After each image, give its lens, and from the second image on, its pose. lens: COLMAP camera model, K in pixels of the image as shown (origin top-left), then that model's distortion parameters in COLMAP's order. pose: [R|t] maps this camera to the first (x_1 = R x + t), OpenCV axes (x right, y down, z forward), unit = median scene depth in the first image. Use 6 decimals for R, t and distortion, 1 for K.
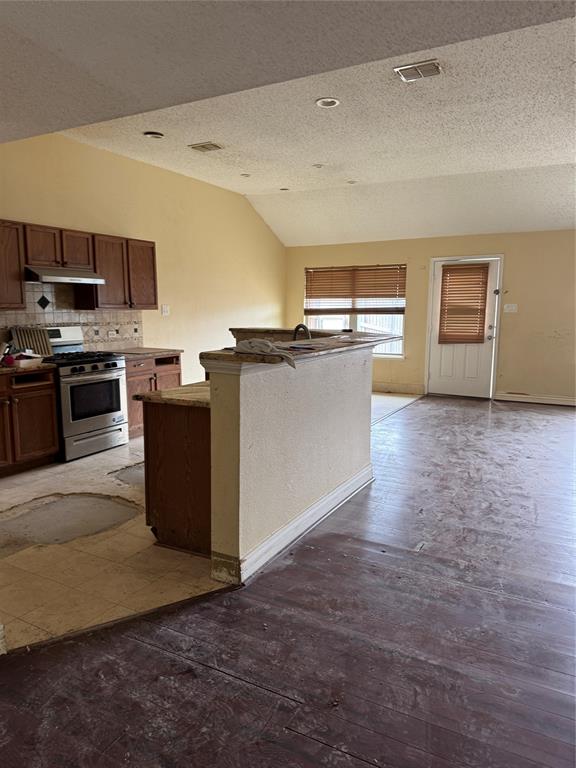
lens RADIAL K [[548.6, 0, 288.0], [0, 548.6, 384.0], [0, 0, 1]] dist [0.082456, -0.118202]
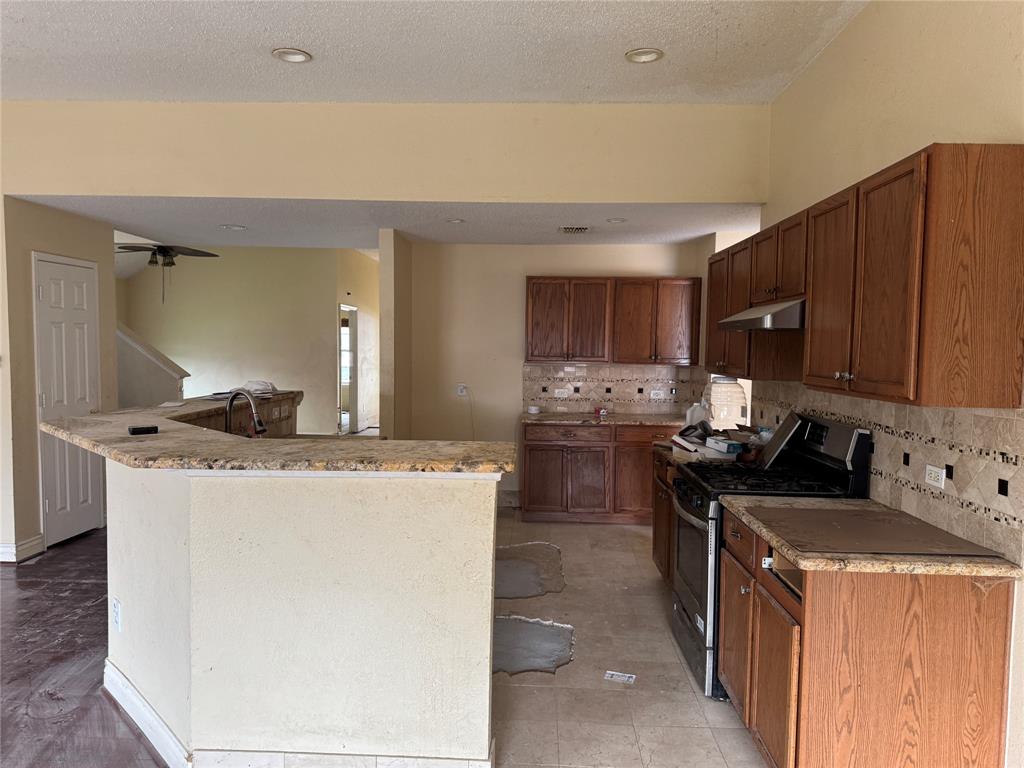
lens RADIAL K [[718.8, 0, 510.1], [0, 718.8, 392.3], [0, 0, 1]] dist [0.070521, -0.062467]
pose [[-0.893861, 0.013490, -0.448141, 0.086772], [-0.079296, 0.979033, 0.187634, -0.200637], [0.441276, 0.203254, -0.874050, 1.279858]]
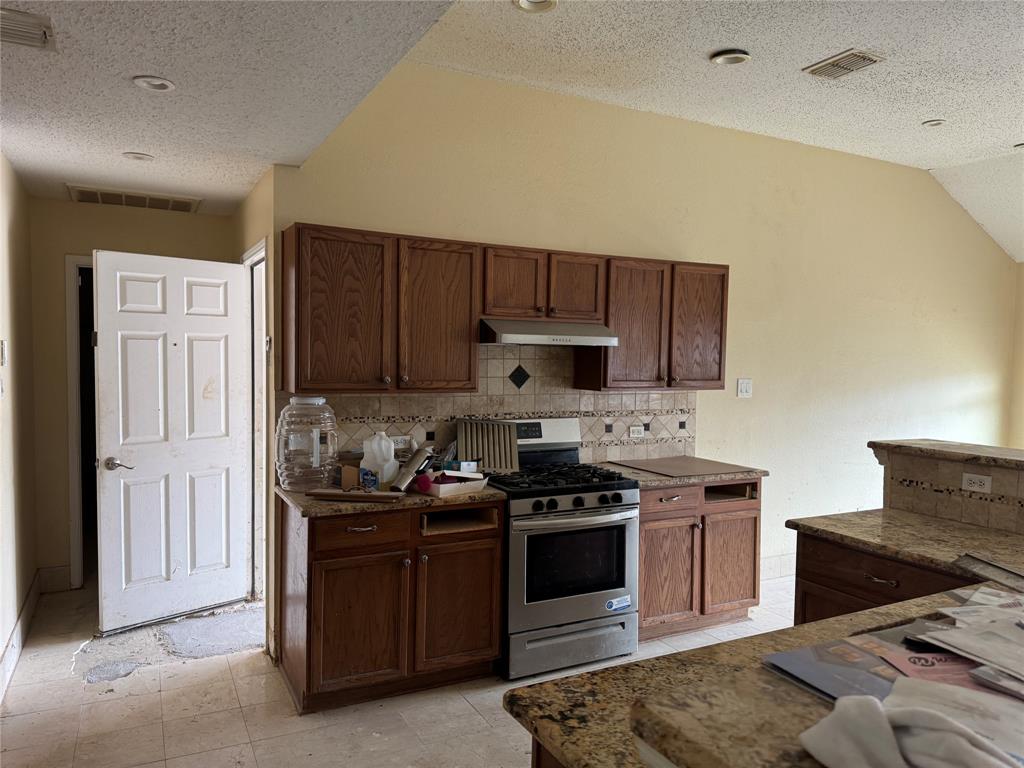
lens RADIAL K [[718.8, 0, 510.1], [0, 718.8, 392.3], [0, 0, 1]] dist [0.070521, -0.062467]
pose [[0.830598, 0.040044, -0.555430, -0.021318], [-0.092488, 0.993478, -0.066682, -0.070983], [0.549138, 0.106757, 0.828885, 0.328466]]
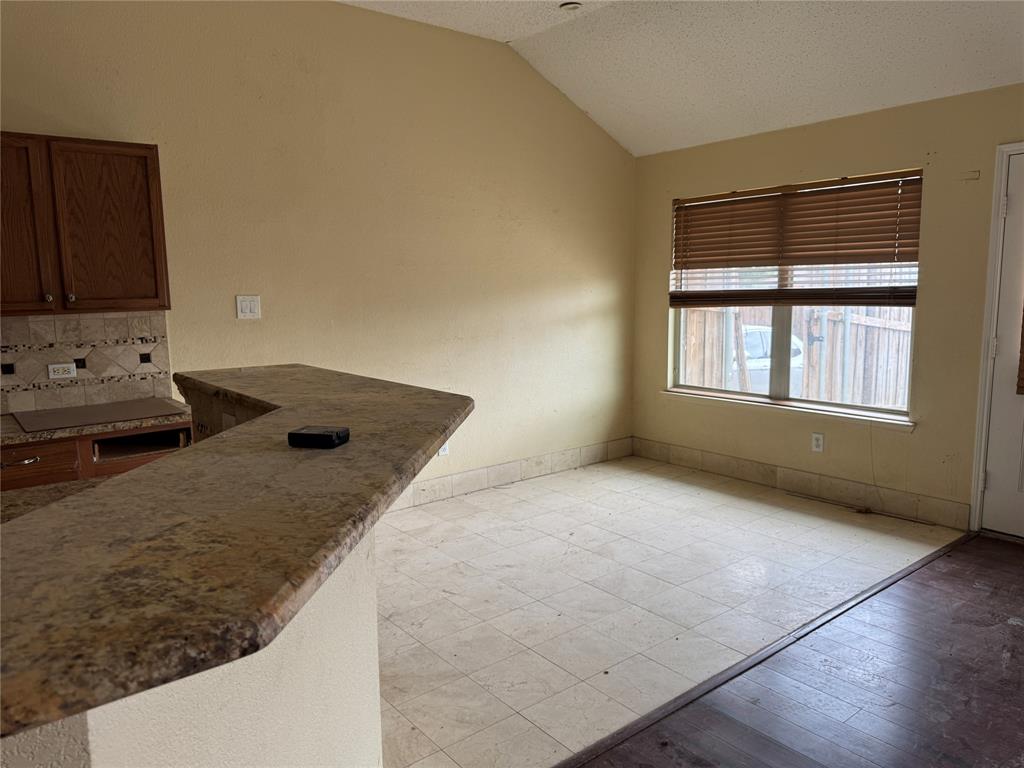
lens RADIAL K [[731.4, 0, 508.3], [0, 731.4, 380.4], [0, 0, 1]] dist [0.082456, -0.118202]
pose [[0.918443, 0.033878, -0.394101, 0.226574], [-0.035097, 0.999375, 0.004118, -0.099308], [0.393994, 0.010050, 0.919058, 0.627707]]
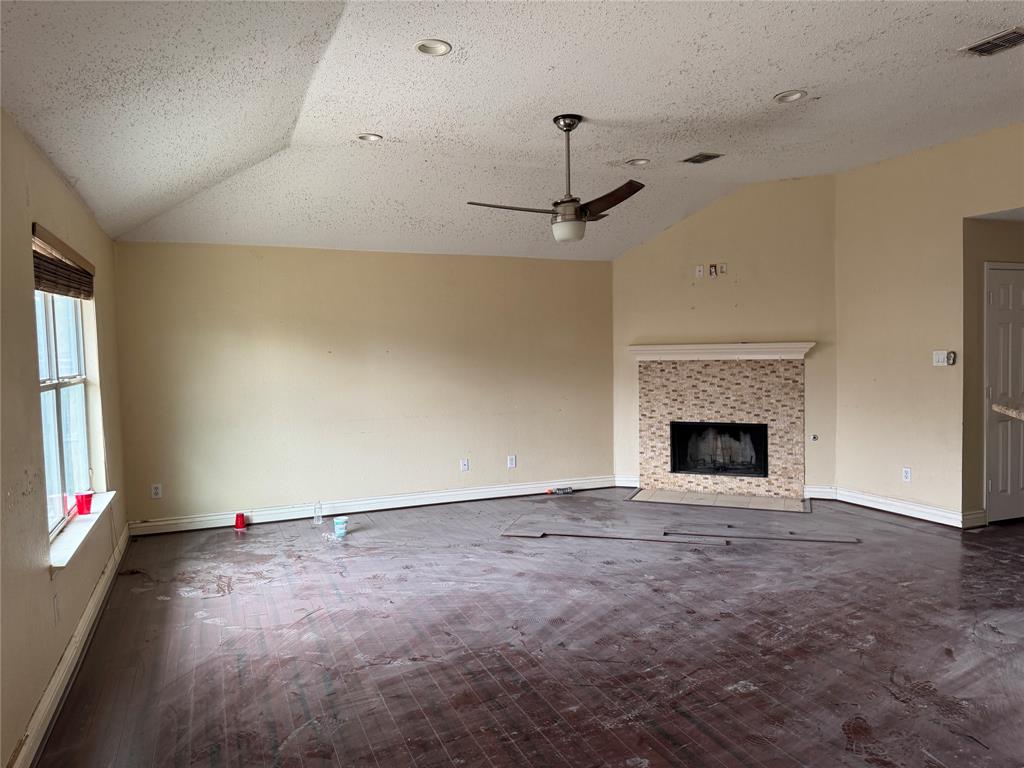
lens RADIAL K [[723.1, 0, 512.0], [0, 723.1, 384.0], [0, 0, 1]] dist [0.057182, -0.040670]
pose [[-0.782920, -0.019339, 0.621822, 0.080782], [0.103643, 0.981494, 0.161020, -0.222967], [-0.613428, 0.190513, -0.766427, 1.433419]]
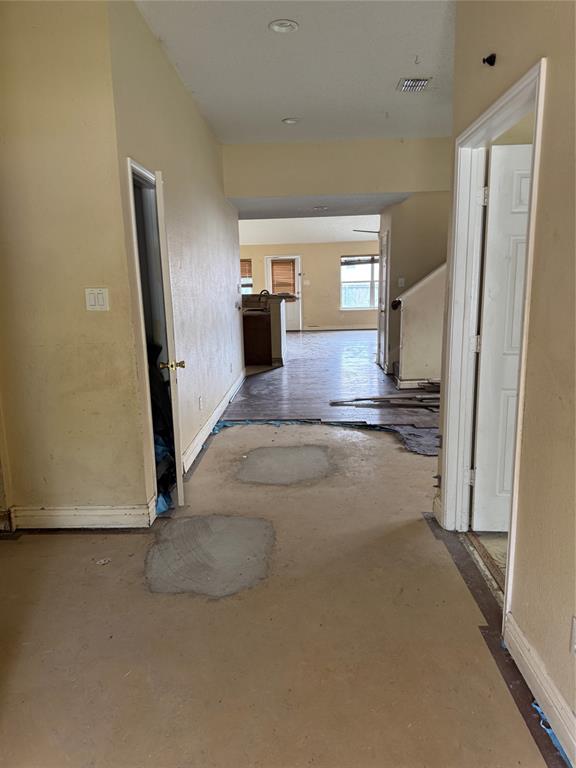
lens RADIAL K [[539.1, 0, 290.8], [0, 539.1, 387.1], [0, 0, 1]] dist [0.070521, -0.062467]
pose [[0.892076, -0.106551, 0.439143, -0.743423], [0.085413, 0.994044, 0.067682, 0.135197], [-0.443739, -0.022869, 0.895864, -0.979614]]
